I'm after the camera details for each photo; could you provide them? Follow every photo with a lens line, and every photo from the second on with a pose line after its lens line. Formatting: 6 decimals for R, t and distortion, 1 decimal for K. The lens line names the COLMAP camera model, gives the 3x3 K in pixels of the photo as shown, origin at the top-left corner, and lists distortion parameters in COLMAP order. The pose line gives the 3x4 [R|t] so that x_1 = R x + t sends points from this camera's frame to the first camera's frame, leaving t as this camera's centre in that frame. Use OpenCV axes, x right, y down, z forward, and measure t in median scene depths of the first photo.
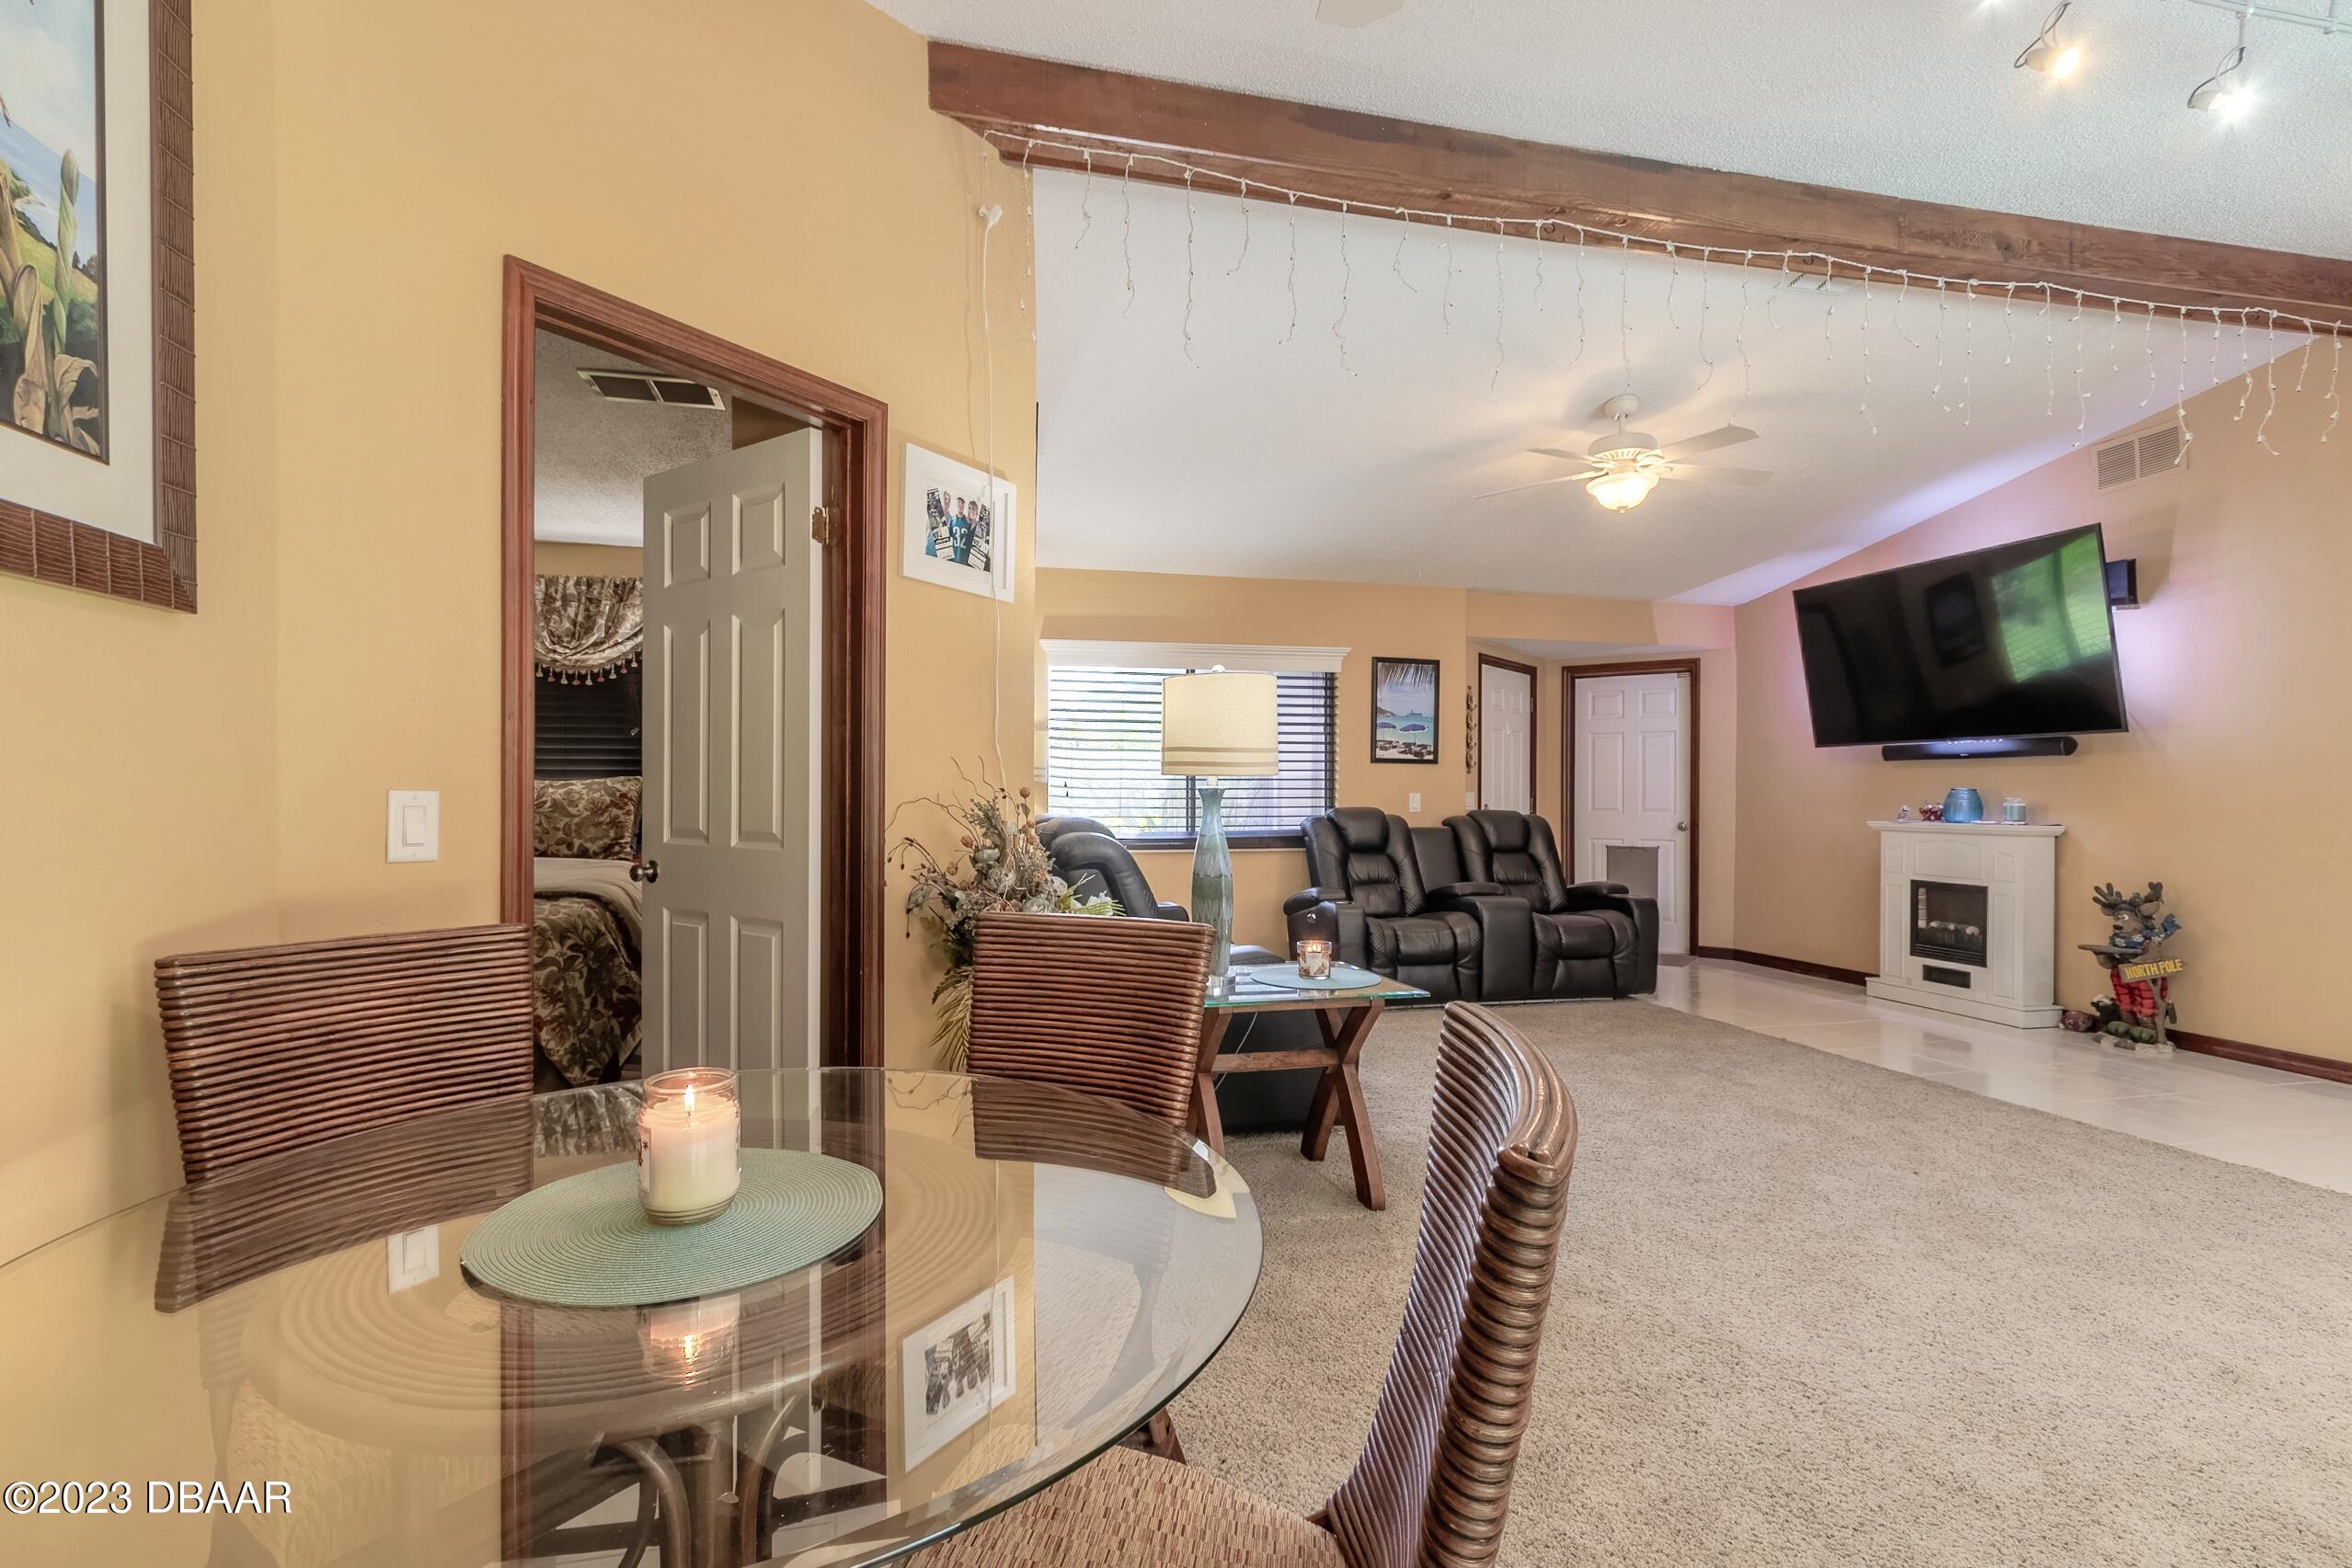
lens RADIAL K [[1074.1, 0, 1159.7], [0, 1074.1, 792.8], [0, 0, 1]] dist [0.005523, -0.003345]
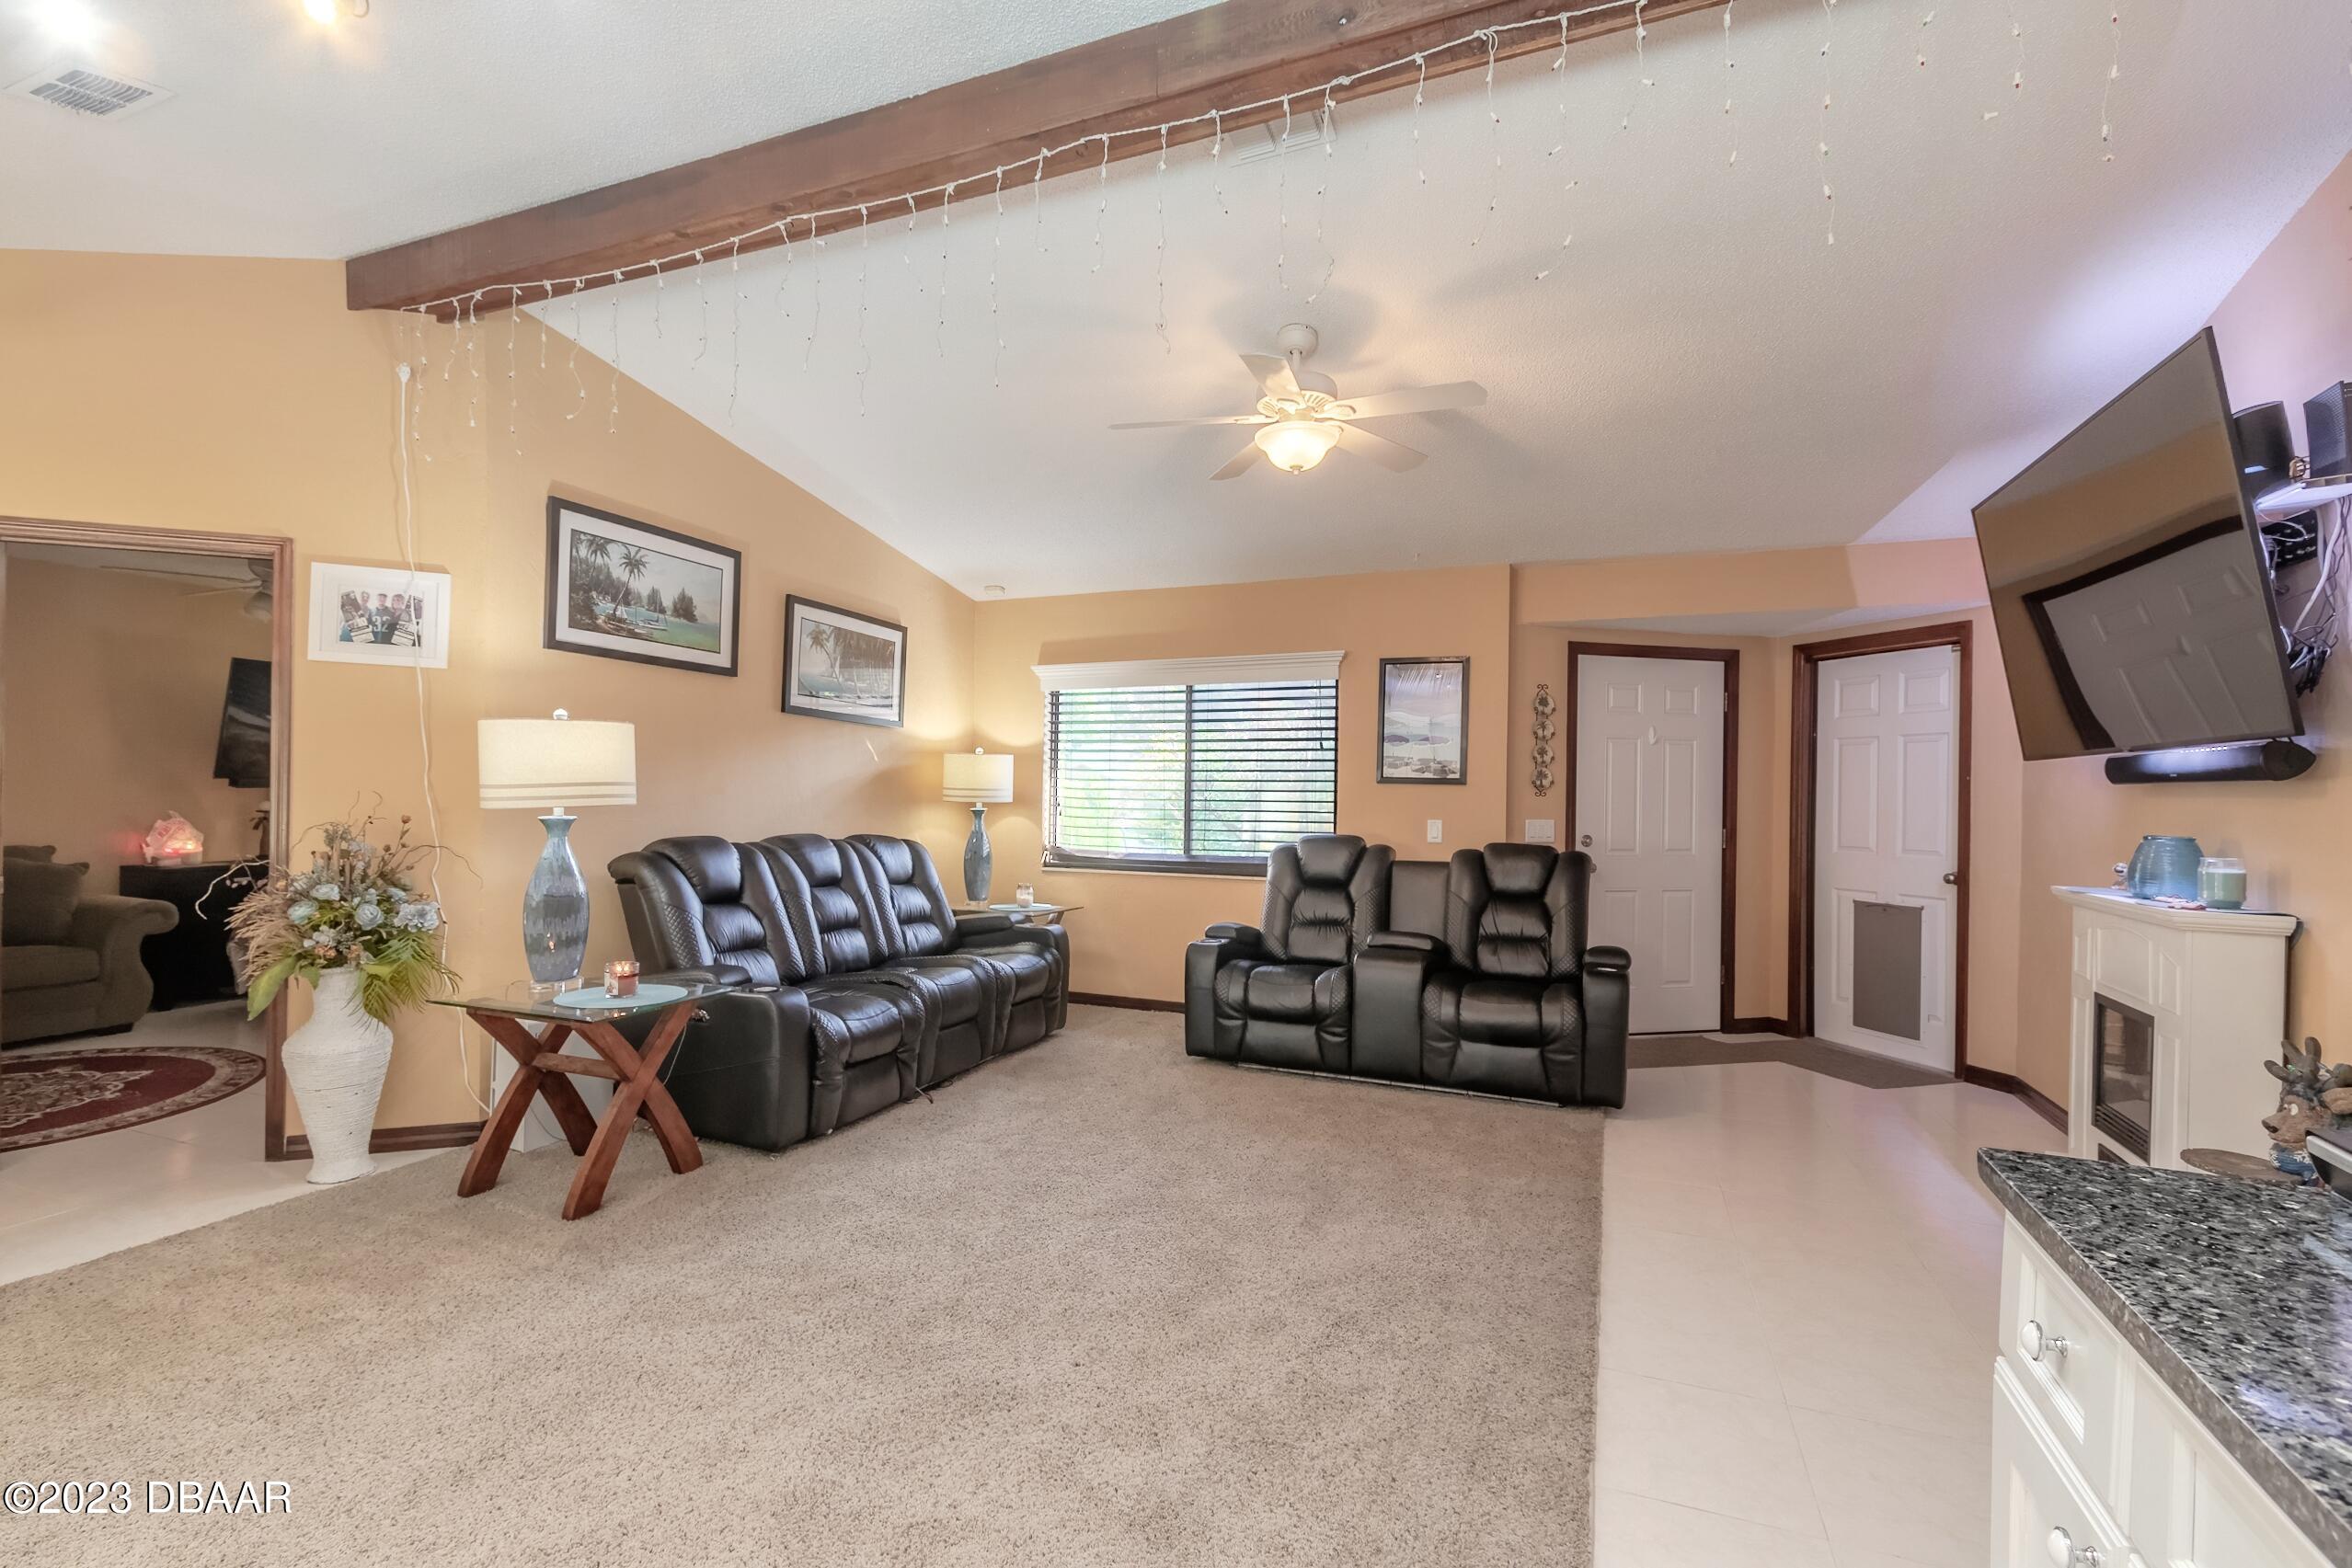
lens RADIAL K [[1074.1, 0, 1165.2], [0, 1074.1, 793.5], [0, 0, 1]] dist [0.005523, -0.003345]
pose [[0.803582, 0.009343, -0.595121, 0.615221], [-0.011615, 0.999933, 0.000015, -0.018966], [0.595081, 0.006900, 0.803636, 0.231656]]
